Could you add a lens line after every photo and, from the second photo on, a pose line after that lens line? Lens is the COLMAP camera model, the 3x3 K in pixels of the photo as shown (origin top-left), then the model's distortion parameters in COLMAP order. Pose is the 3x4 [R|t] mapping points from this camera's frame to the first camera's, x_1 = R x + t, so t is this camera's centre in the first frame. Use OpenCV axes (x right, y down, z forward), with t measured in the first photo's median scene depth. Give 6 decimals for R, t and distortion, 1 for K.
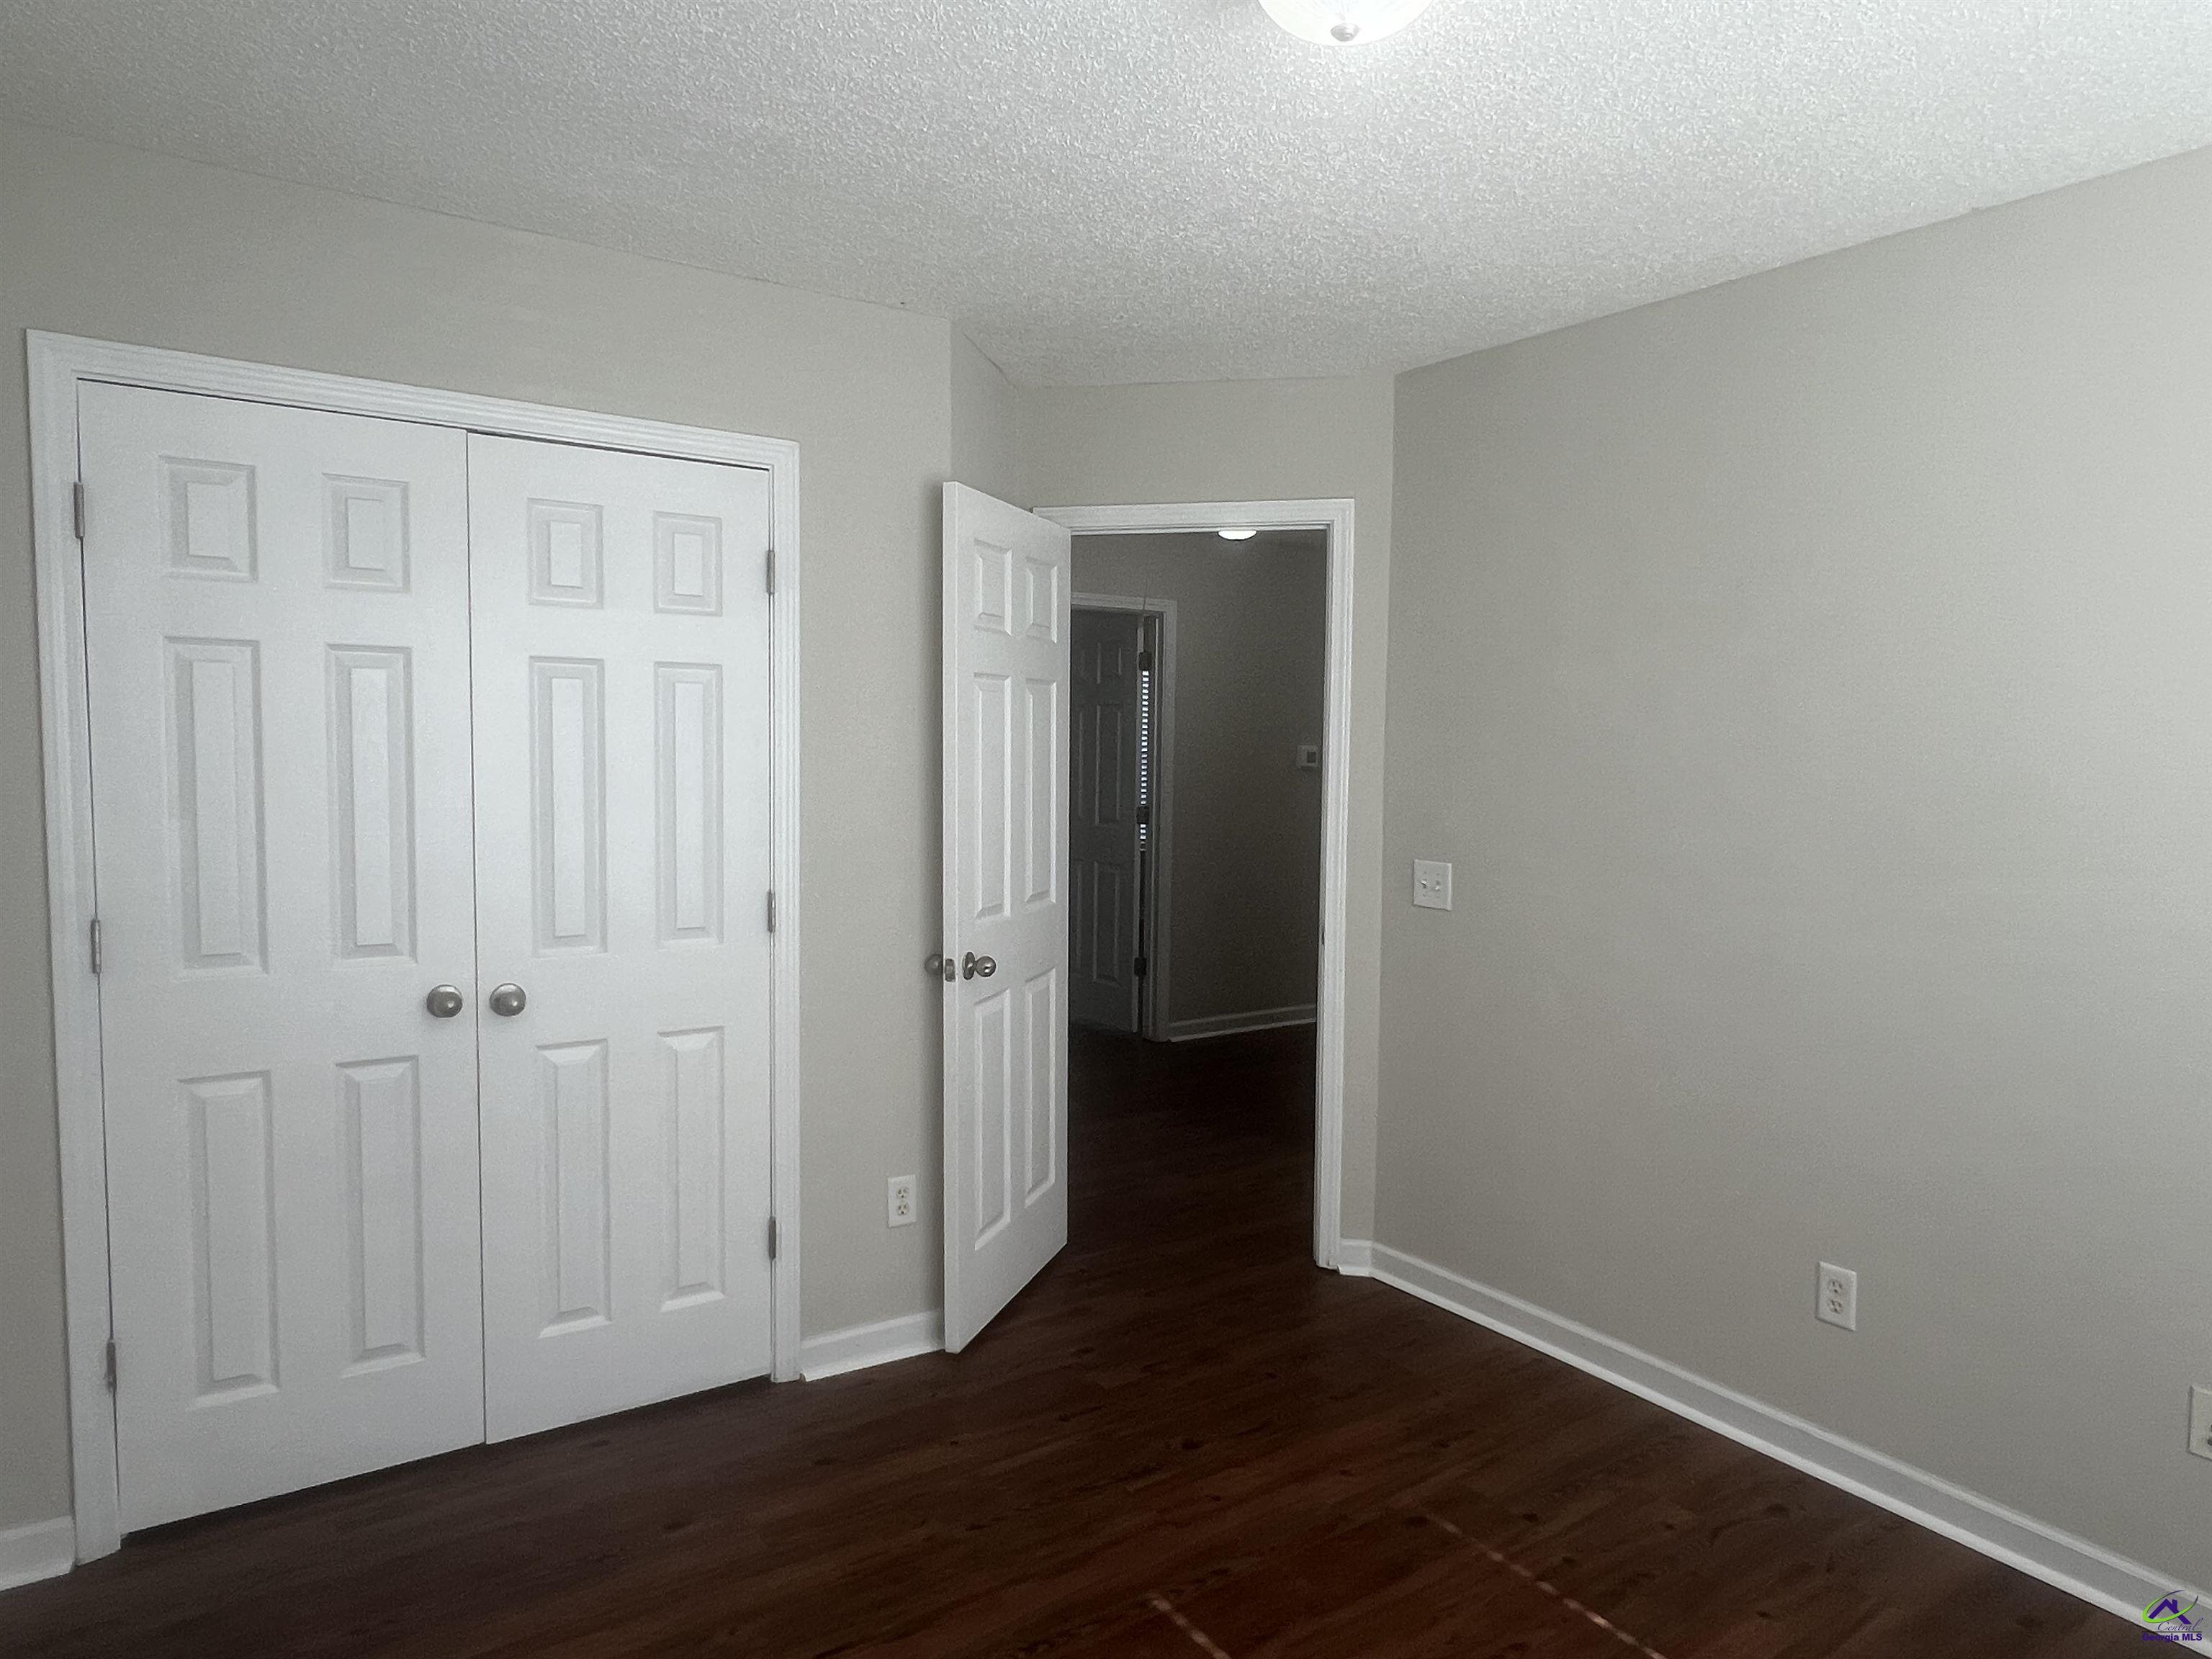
lens RADIAL K [[1363.0, 0, 1106.0], [0, 1363.0, 829.5], [0, 0, 1]] dist [0.000242, -0.001110]
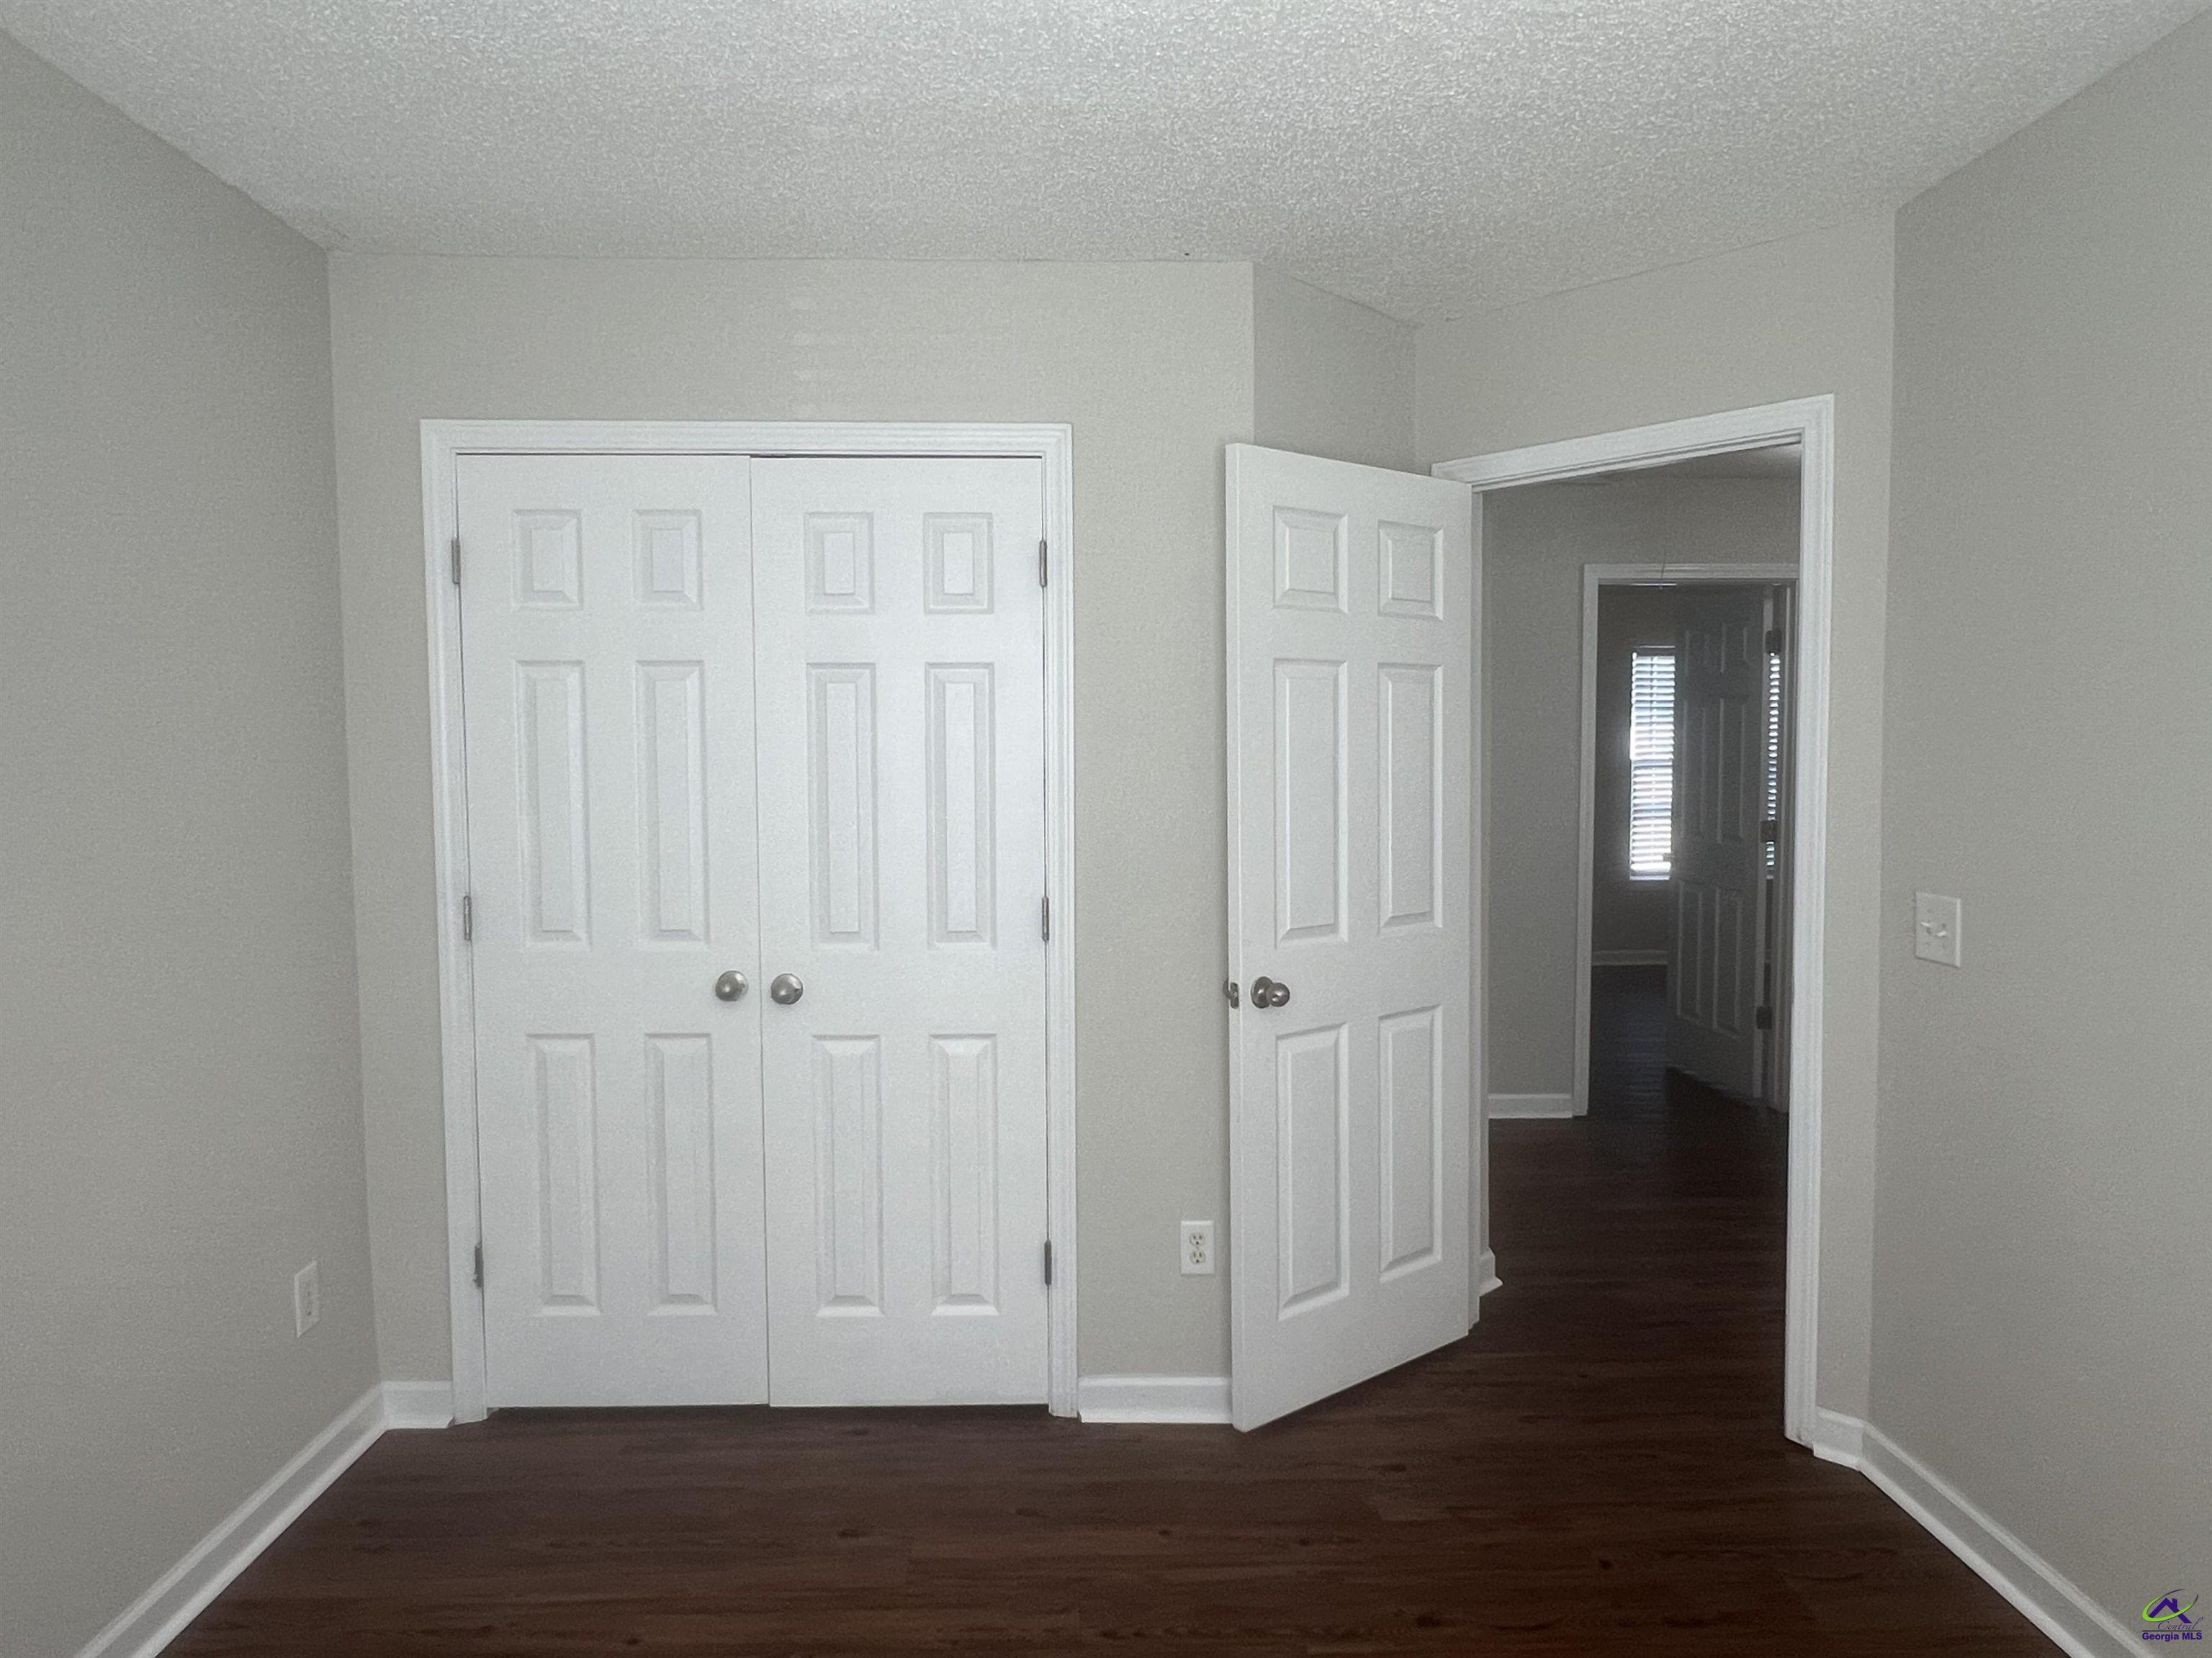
lens RADIAL K [[1383.5, 0, 1106.0], [0, 1383.5, 829.0], [0, 0, 1]] dist [0.000380, -0.005513]
pose [[0.840543, 0.013358, -0.541581, 0.318823], [-0.019121, 0.999805, -0.005017, 0.001273], [0.541408, 0.014573, 0.840634, 0.211821]]
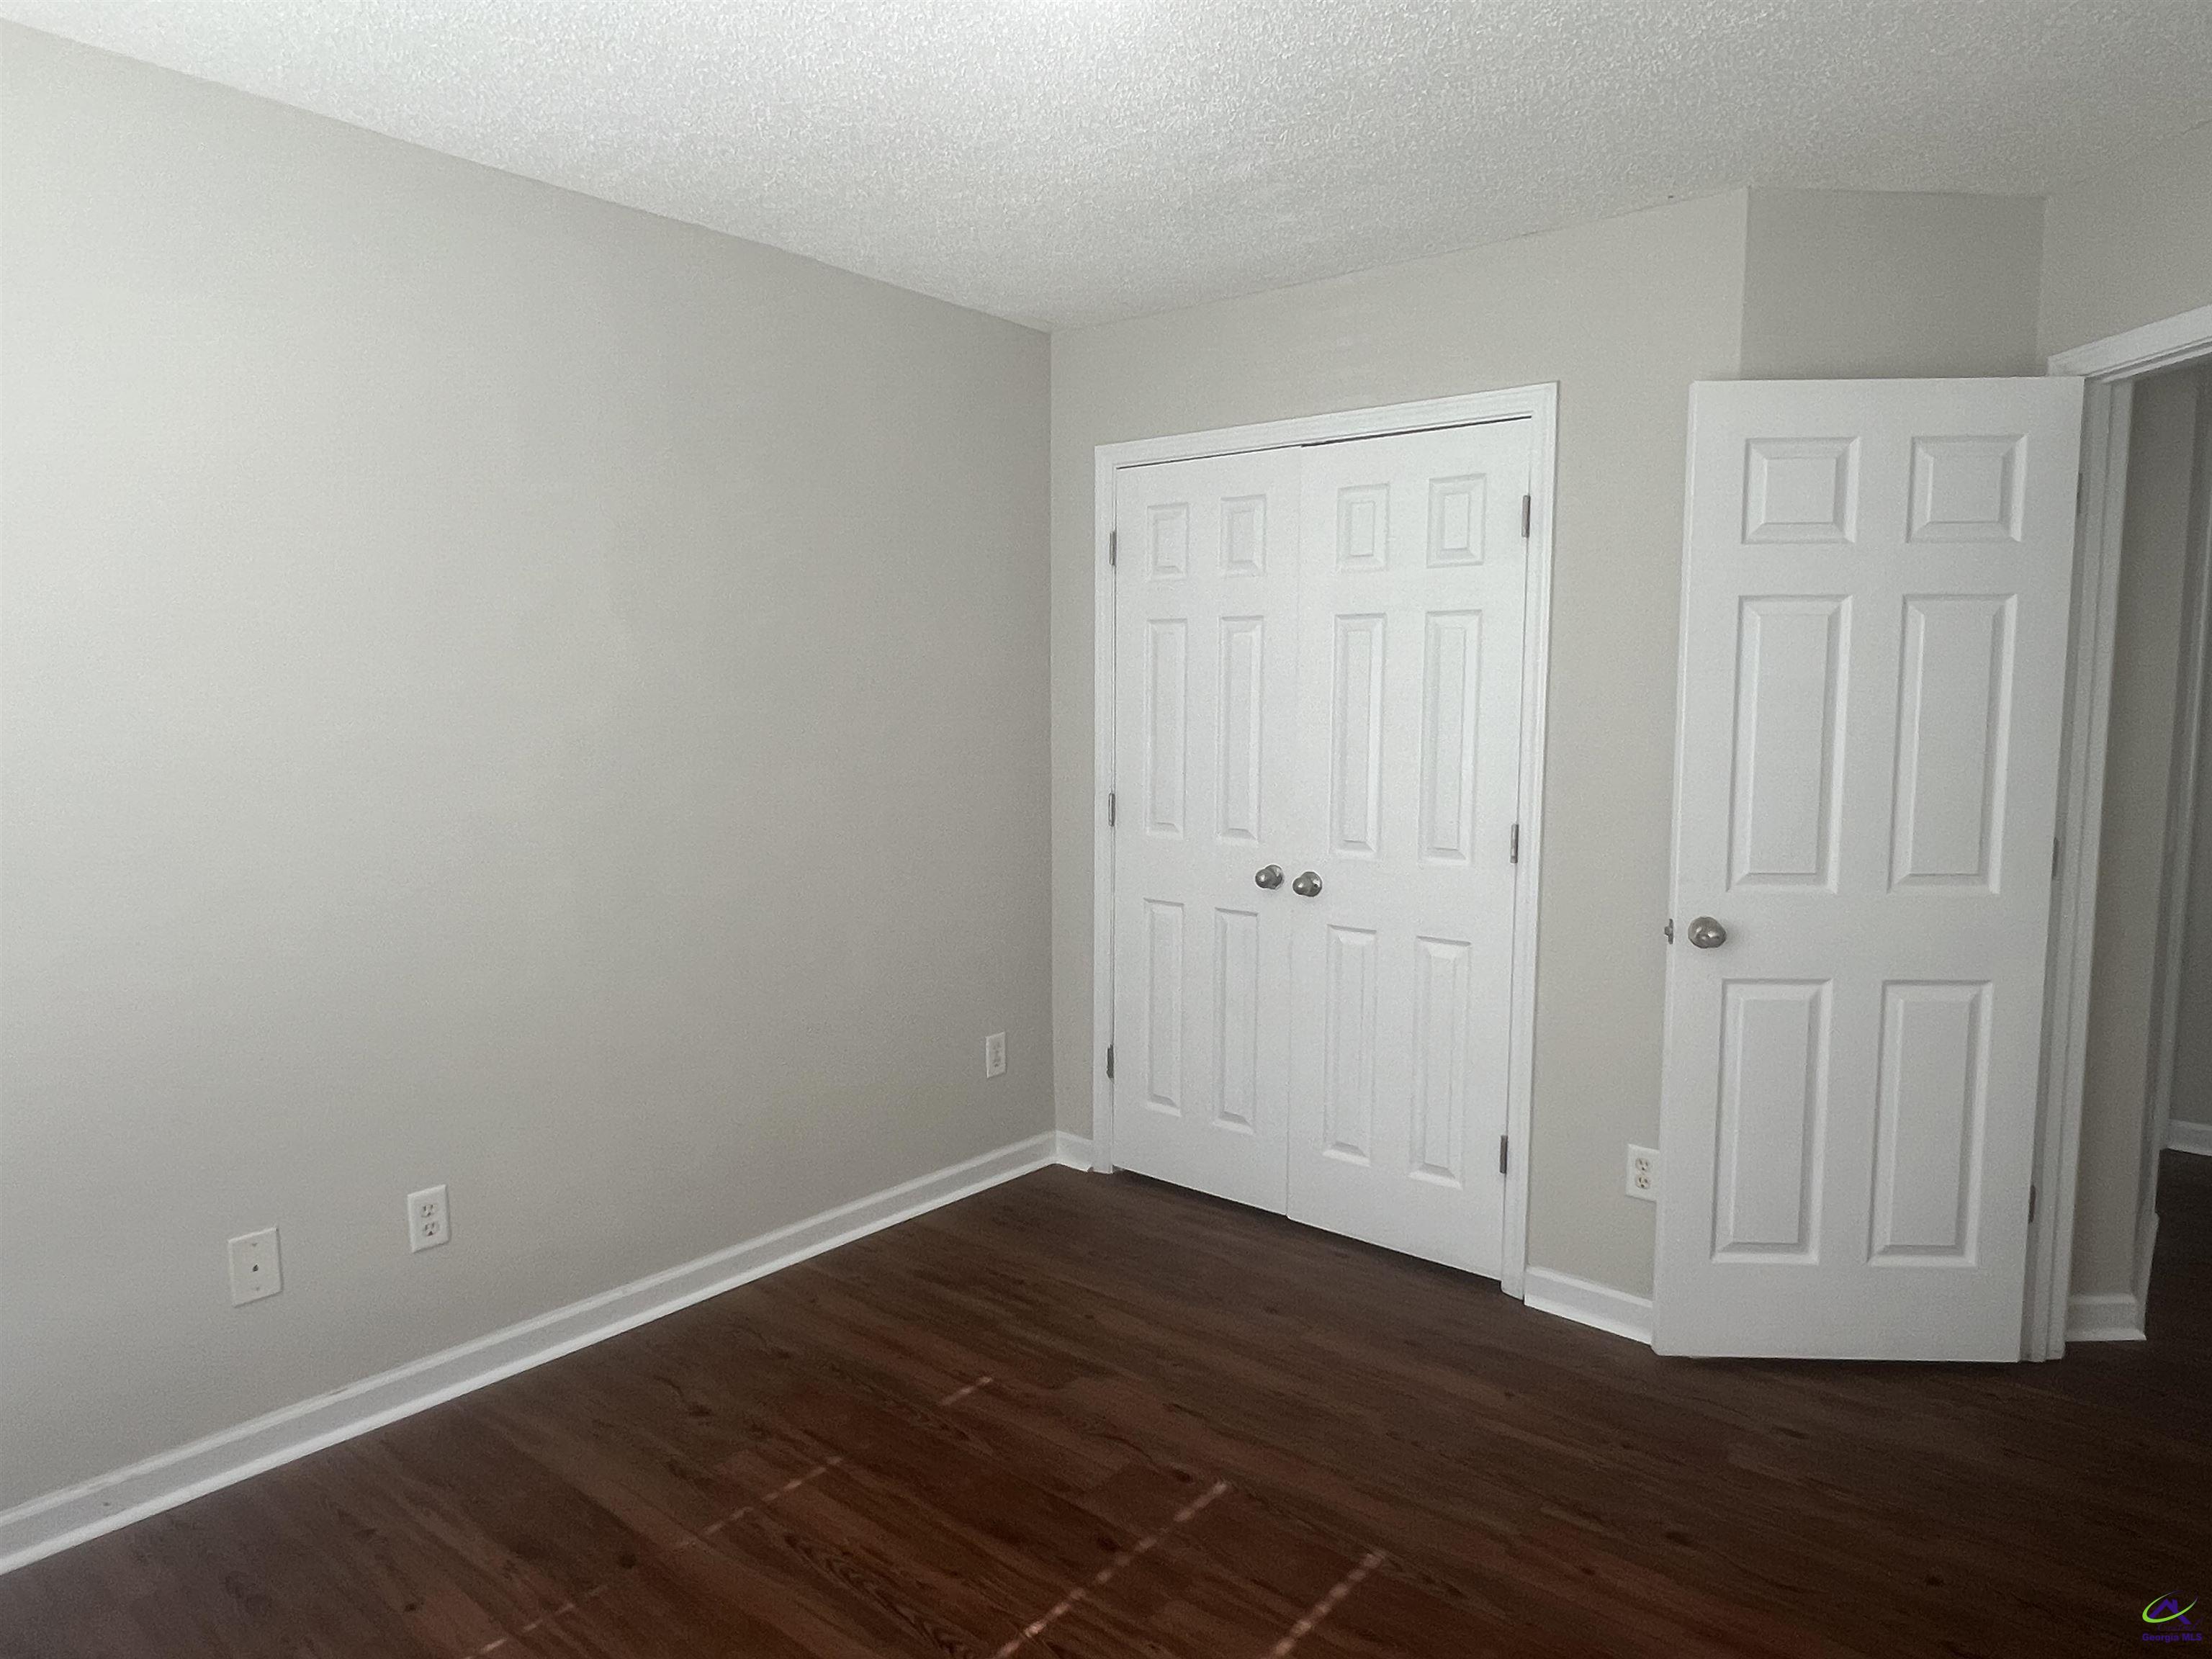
lens RADIAL K [[1383.6, 0, 1106.0], [0, 1383.6, 829.5], [0, 0, 1]] dist [0.000380, -0.005513]
pose [[0.275485, 0.081028, -0.957884, 0.693861], [-0.063117, 0.995816, 0.066084, -0.000561], [0.959231, 0.042254, 0.279446, 0.409240]]
